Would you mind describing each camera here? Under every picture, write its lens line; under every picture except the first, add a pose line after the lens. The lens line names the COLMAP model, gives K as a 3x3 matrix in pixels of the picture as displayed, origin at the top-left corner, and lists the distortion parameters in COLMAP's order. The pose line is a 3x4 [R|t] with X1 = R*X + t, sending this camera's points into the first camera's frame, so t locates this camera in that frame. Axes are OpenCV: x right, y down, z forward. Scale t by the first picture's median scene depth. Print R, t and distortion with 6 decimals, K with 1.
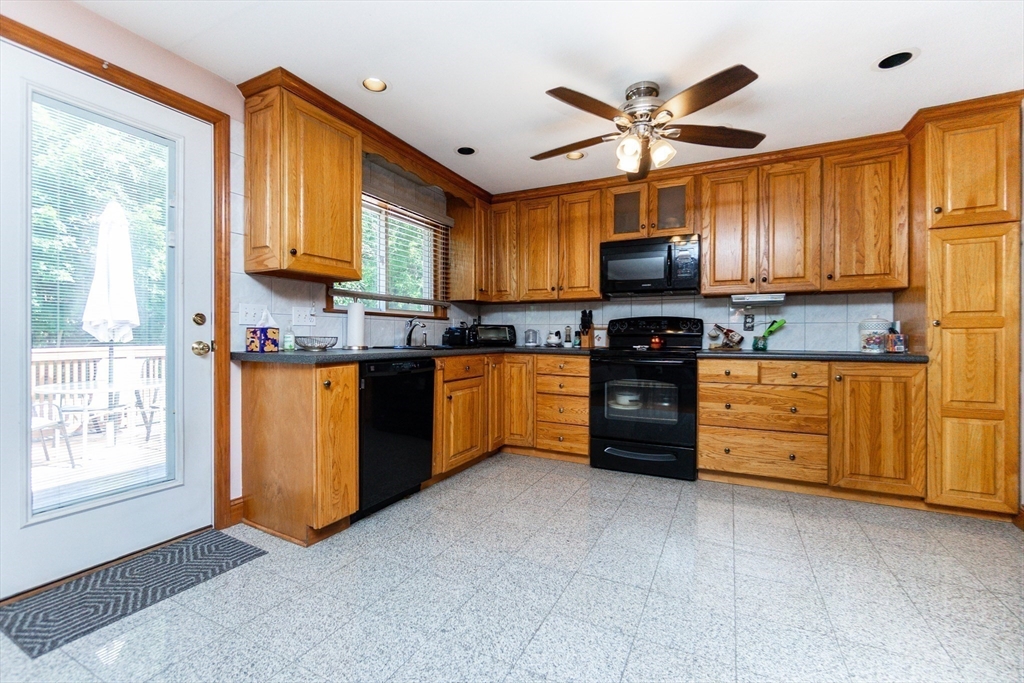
lens RADIAL K [[443.9, 0, 509.4], [0, 443.9, 336.2], [0, 0, 1]] dist [-0.003854, -0.000778]
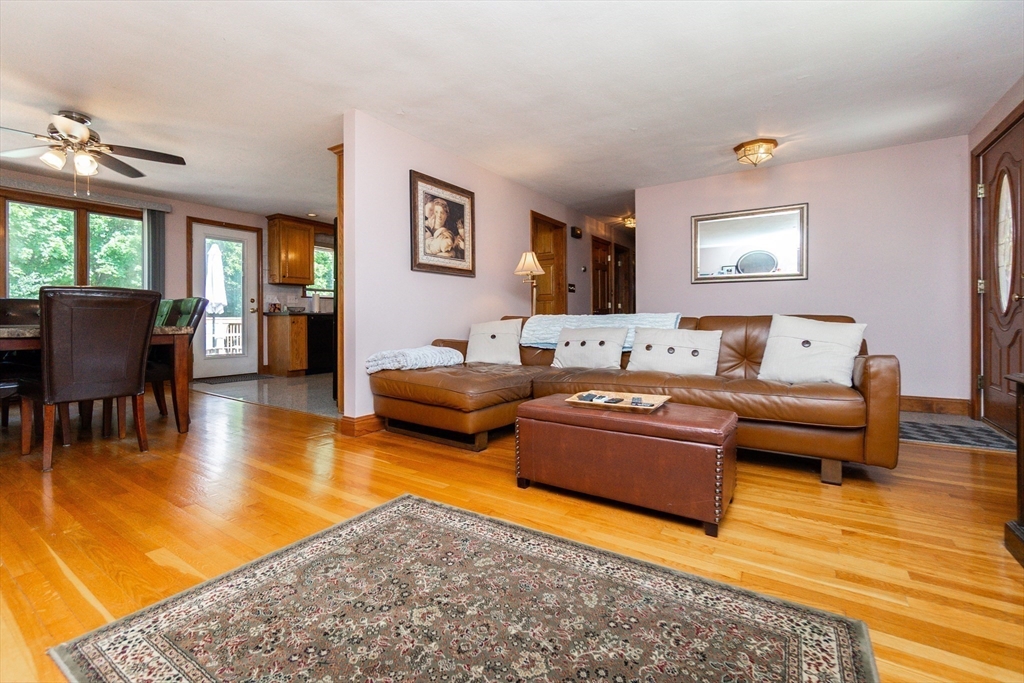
lens RADIAL K [[439.6, 0, 509.0], [0, 439.6, 318.0], [0, 0, 1]] dist [-0.000520, -0.000379]
pose [[0.994965, -0.006783, -0.099994, 1.198075], [0.006663, 0.999977, -0.001533, 0.086748], [0.100002, 0.000859, 0.994987, -1.615670]]
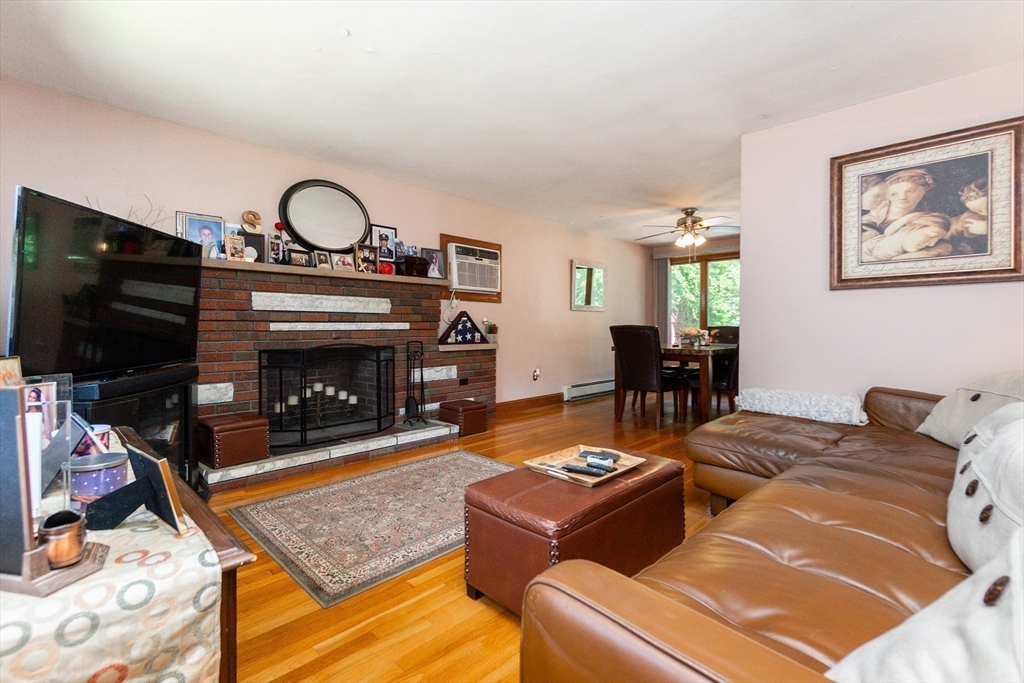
lens RADIAL K [[462.8, 0, 491.5], [0, 462.8, 330.6], [0, 0, 1]] dist [-0.001365, 0.000143]
pose [[-0.316276, 0.002320, -0.948664, 2.170786], [-0.000521, 0.999996, 0.002620, 0.017883], [0.948667, 0.001323, -0.316274, -0.573537]]
